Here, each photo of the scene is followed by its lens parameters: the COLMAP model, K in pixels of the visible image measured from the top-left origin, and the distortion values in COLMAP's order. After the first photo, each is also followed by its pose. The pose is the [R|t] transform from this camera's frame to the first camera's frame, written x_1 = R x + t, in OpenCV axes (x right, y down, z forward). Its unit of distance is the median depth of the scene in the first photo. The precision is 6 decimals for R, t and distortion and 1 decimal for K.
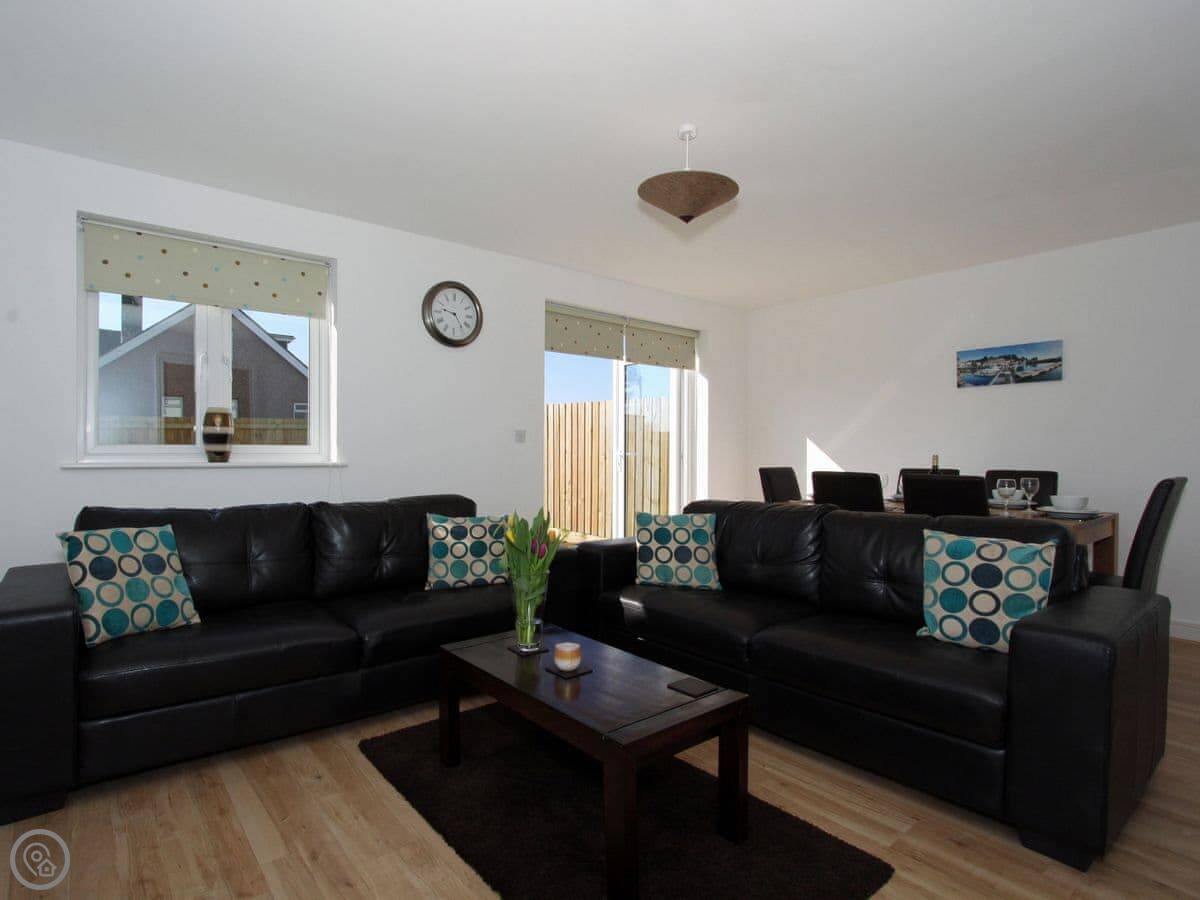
lens RADIAL K [[641.1, 0, 597.2], [0, 641.1, 453.7], [0, 0, 1]] dist [-0.012985, 0.001439]
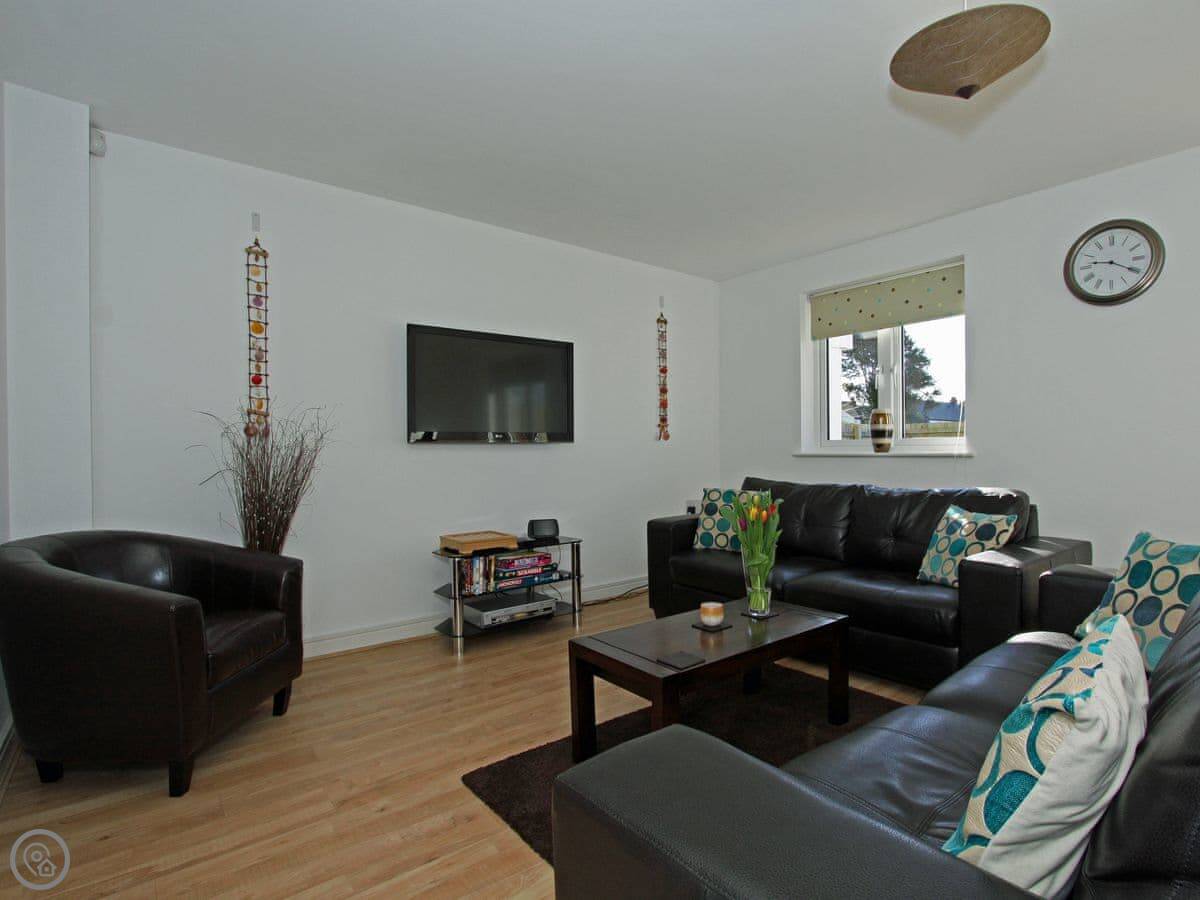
lens RADIAL K [[641.1, 0, 612.4], [0, 641.1, 456.7], [0, 0, 1]] dist [-0.012985, 0.001439]
pose [[-0.022438, 0.003816, -0.999741, 0.556654], [0.001954, 0.999991, 0.003774, 0.012596], [0.999746, -0.001868, -0.022445, 0.411681]]
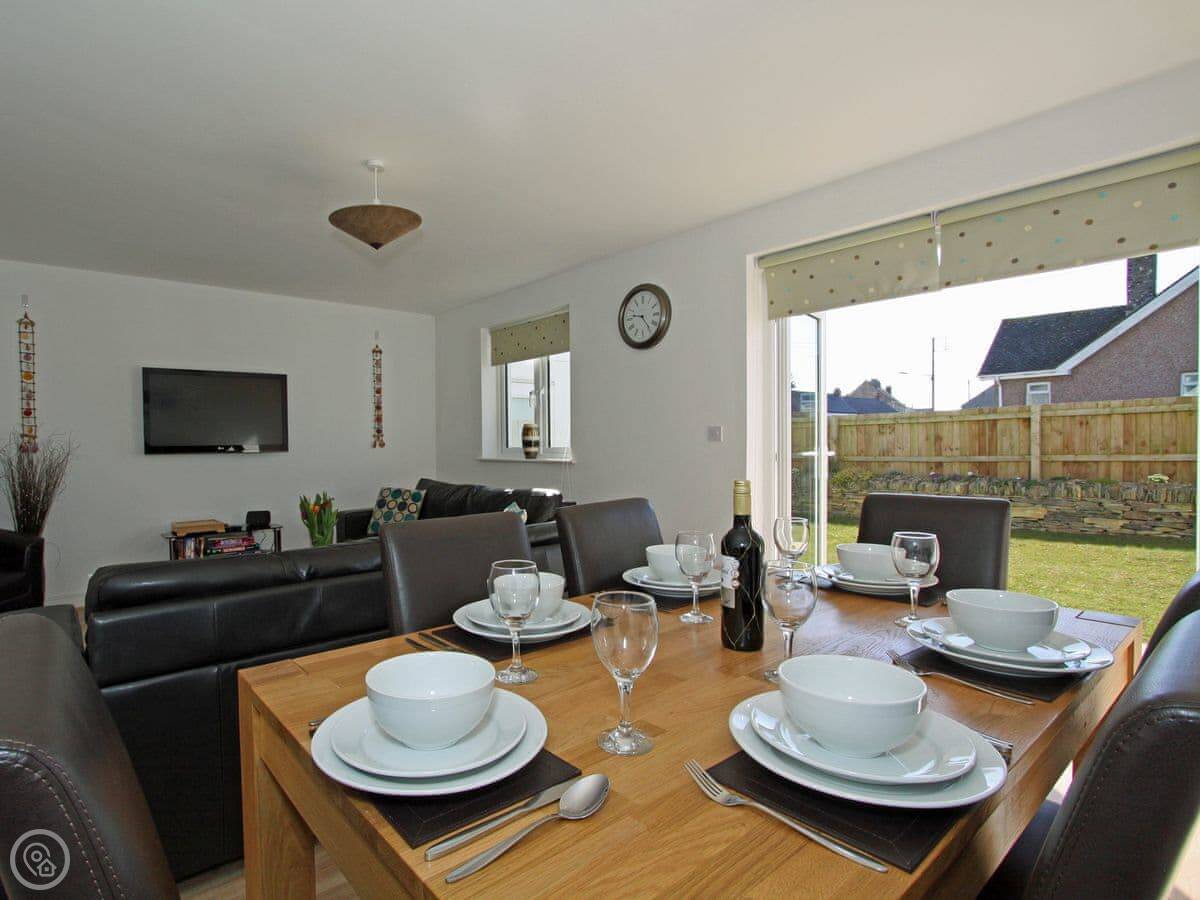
lens RADIAL K [[641.1, 0, 473.5], [0, 641.1, 459.5], [0, 0, 1]] dist [-0.012985, 0.001439]
pose [[-0.096681, 0.023240, -0.995044, 0.817939], [0.006194, 0.999722, 0.022748, -0.018215], [0.995296, -0.003964, -0.096798, 0.841341]]
